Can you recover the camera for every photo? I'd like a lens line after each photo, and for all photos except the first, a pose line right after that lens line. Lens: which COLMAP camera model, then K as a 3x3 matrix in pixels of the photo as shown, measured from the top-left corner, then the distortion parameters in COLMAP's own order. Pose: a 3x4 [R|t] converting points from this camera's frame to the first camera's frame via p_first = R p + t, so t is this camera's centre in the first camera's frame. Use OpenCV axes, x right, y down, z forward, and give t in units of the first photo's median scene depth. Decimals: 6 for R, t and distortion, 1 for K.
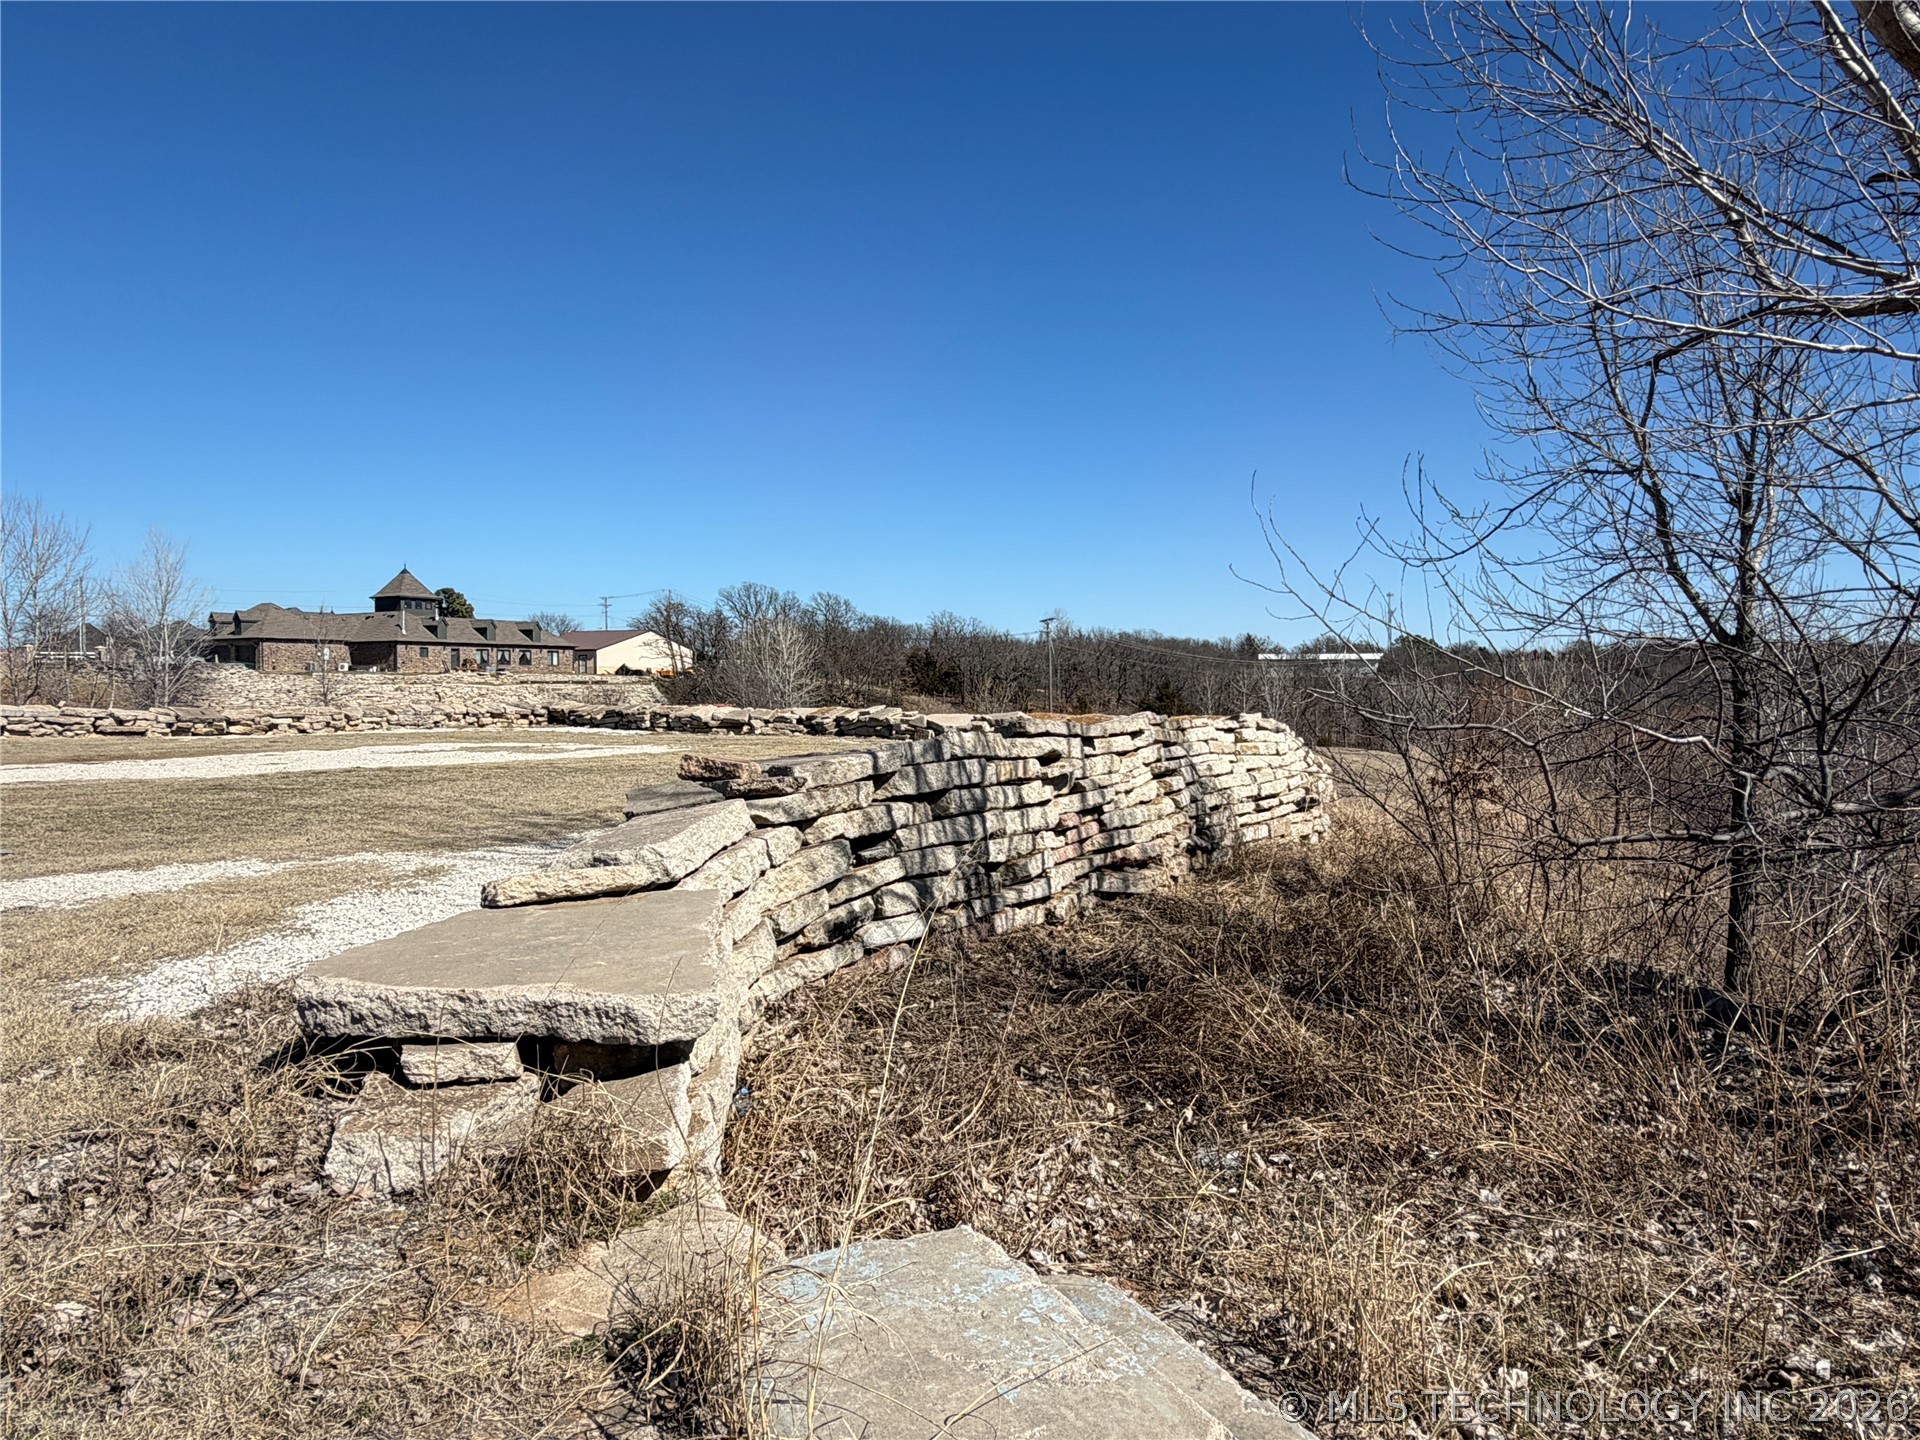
lens RADIAL K [[1231.9, 0, 962.6], [0, 1231.9, 717.7], [0, 0, 1]] dist [0.003458, 0.000674]
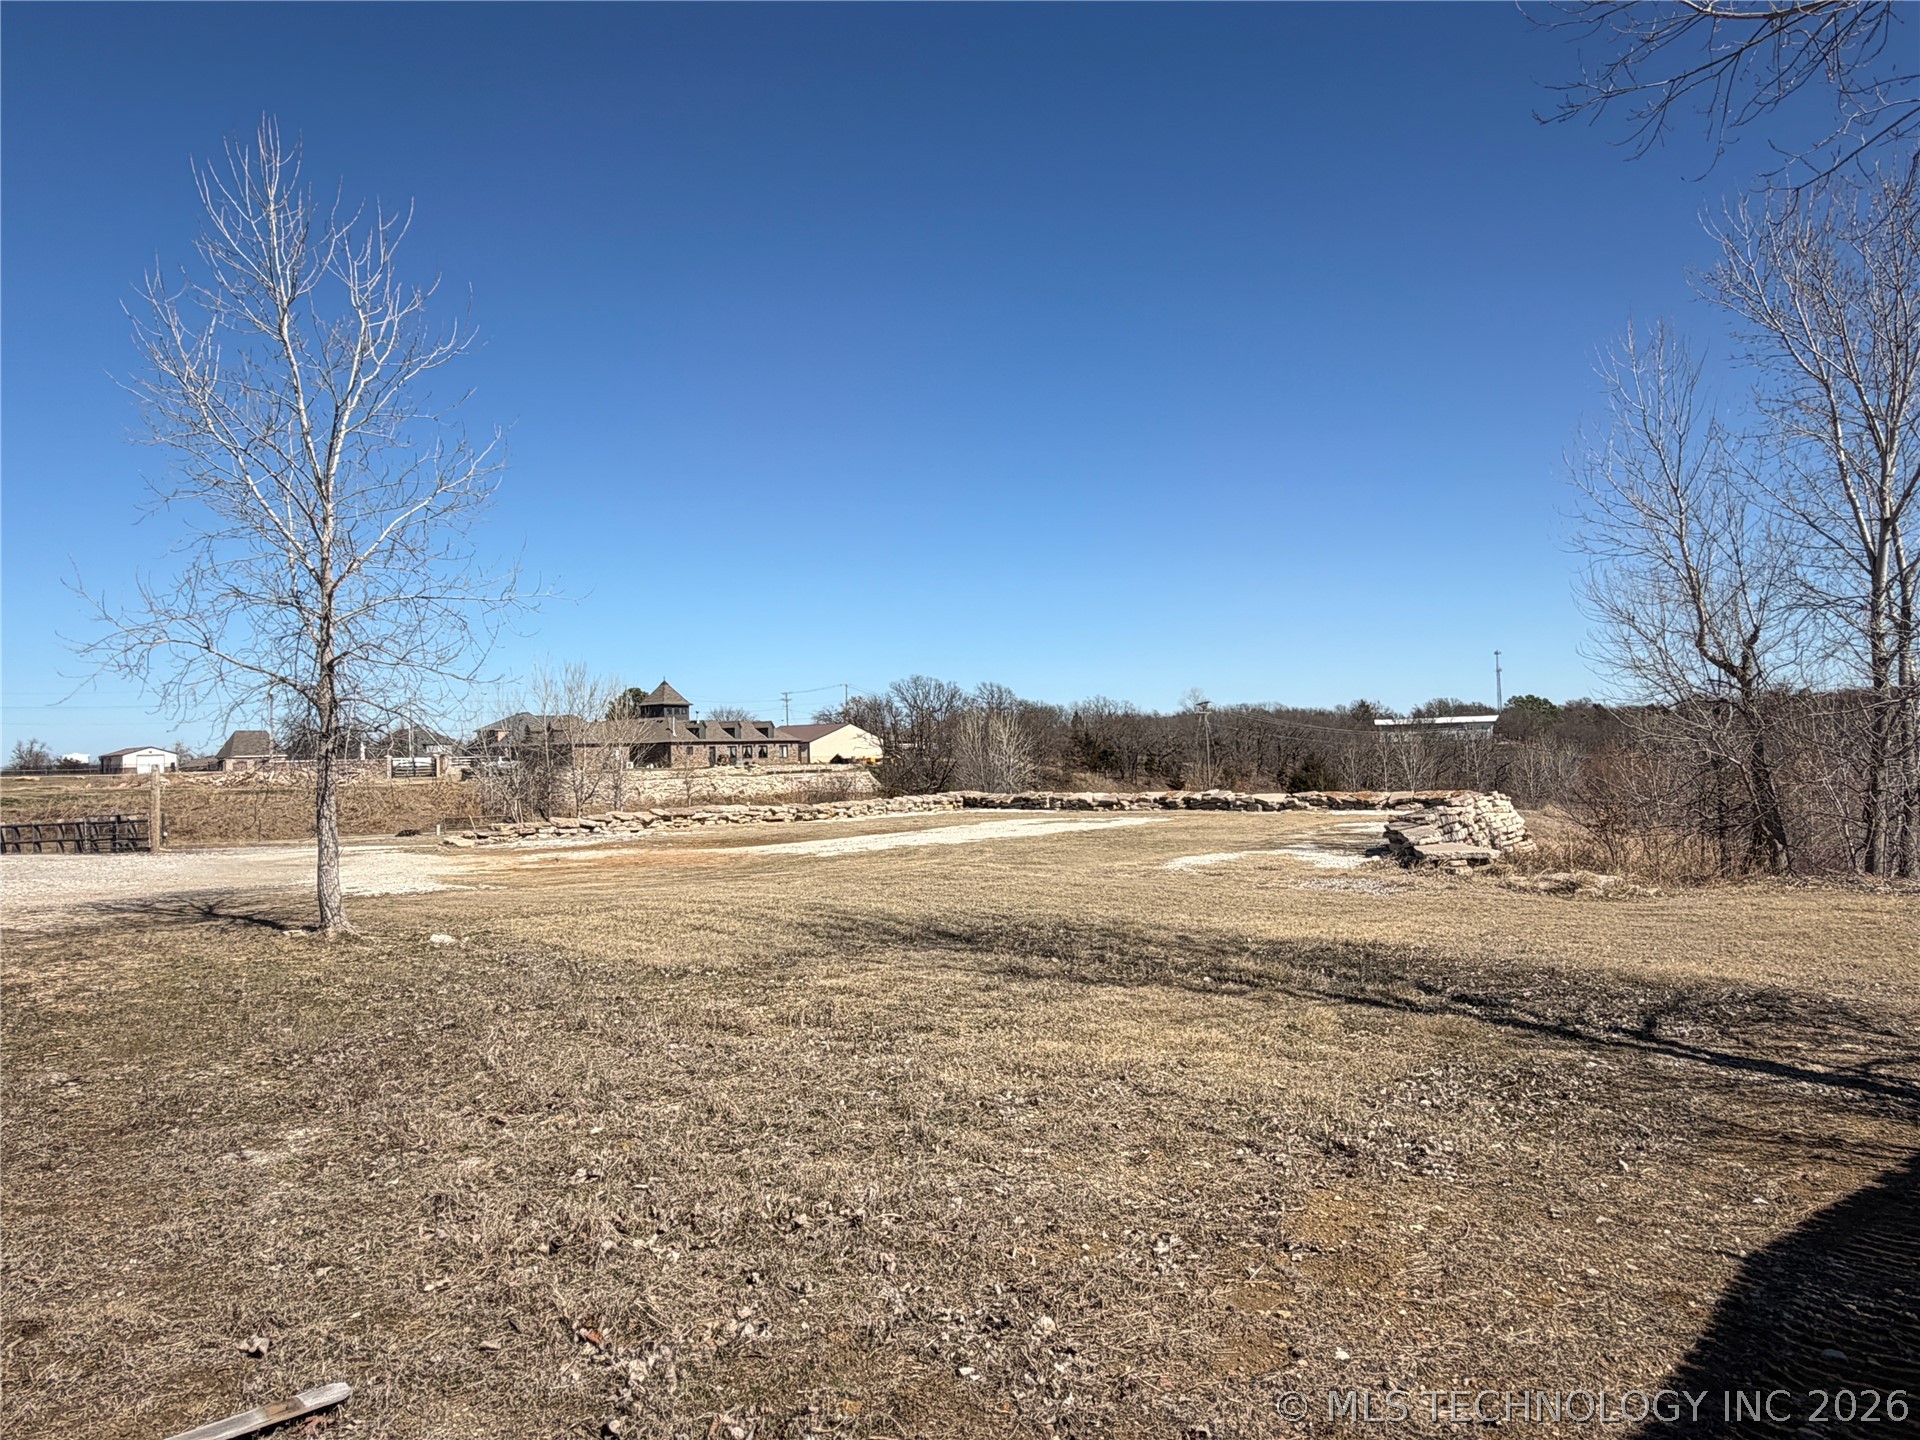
lens RADIAL K [[1231.9, 0, 955.7], [0, 1231.9, 720.6], [0, 0, 1]] dist [0.003458, 0.000674]
pose [[0.996126, -0.034307, -0.080967, -0.073812], [0.029665, 0.997884, -0.057859, -0.004576], [0.082781, 0.055233, 0.995036, -0.167325]]
